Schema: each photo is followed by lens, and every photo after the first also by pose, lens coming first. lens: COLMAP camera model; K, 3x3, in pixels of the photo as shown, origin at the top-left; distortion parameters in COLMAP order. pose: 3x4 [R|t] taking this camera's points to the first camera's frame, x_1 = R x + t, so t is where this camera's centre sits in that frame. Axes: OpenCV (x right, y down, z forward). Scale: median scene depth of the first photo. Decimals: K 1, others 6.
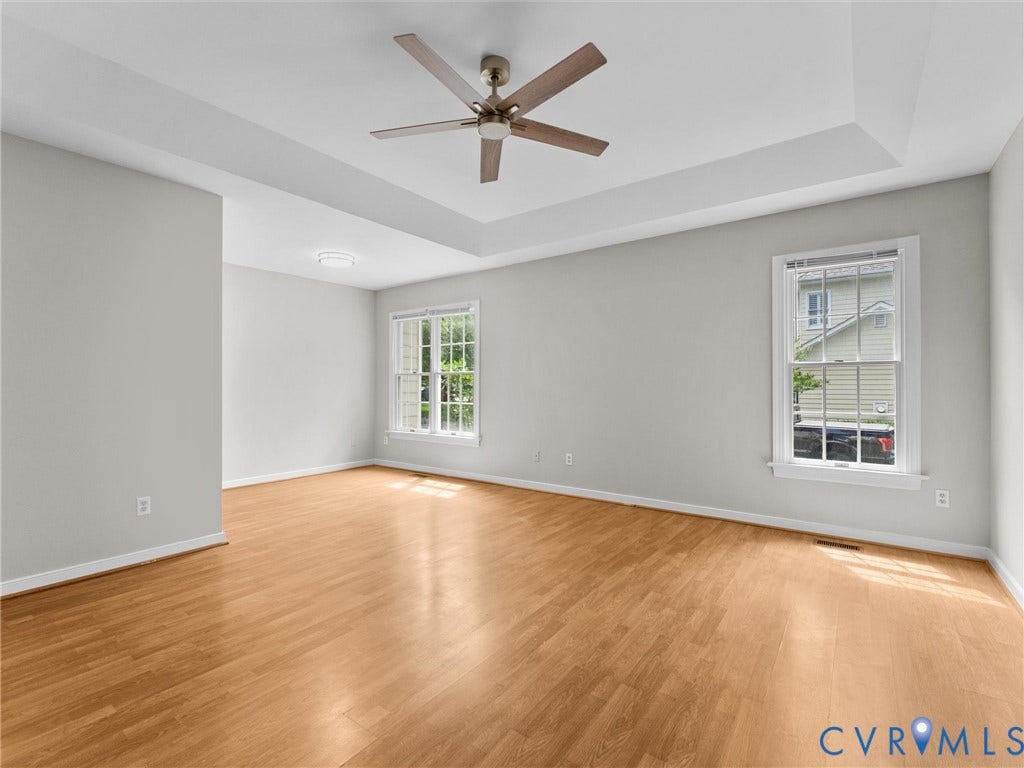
lens RADIAL K [[473.9, 0, 507.1], [0, 473.9, 386.2], [0, 0, 1]] dist [-0.004185, -0.000491]
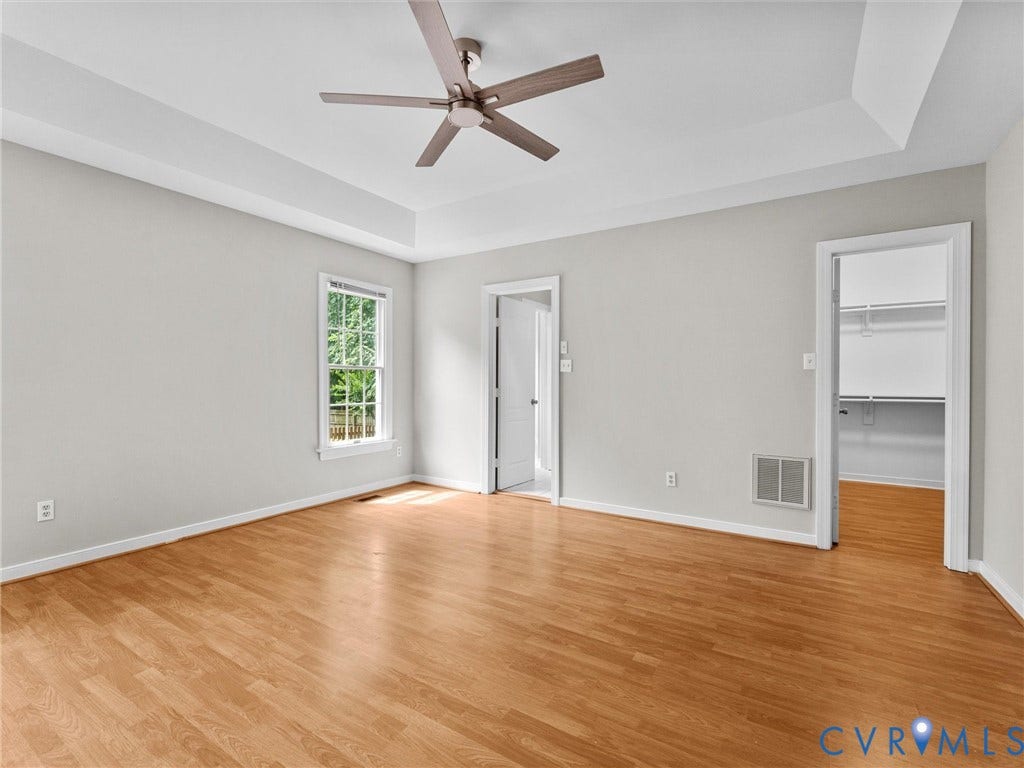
lens RADIAL K [[473.9, 0, 507.1], [0, 473.9, 386.2], [0, 0, 1]] dist [-0.004185, -0.000491]
pose [[-0.086714, -0.011035, 0.996172, -0.656960], [-0.005646, 0.999928, 0.010585, -0.008846], [-0.996217, -0.004707, -0.086770, 0.657620]]
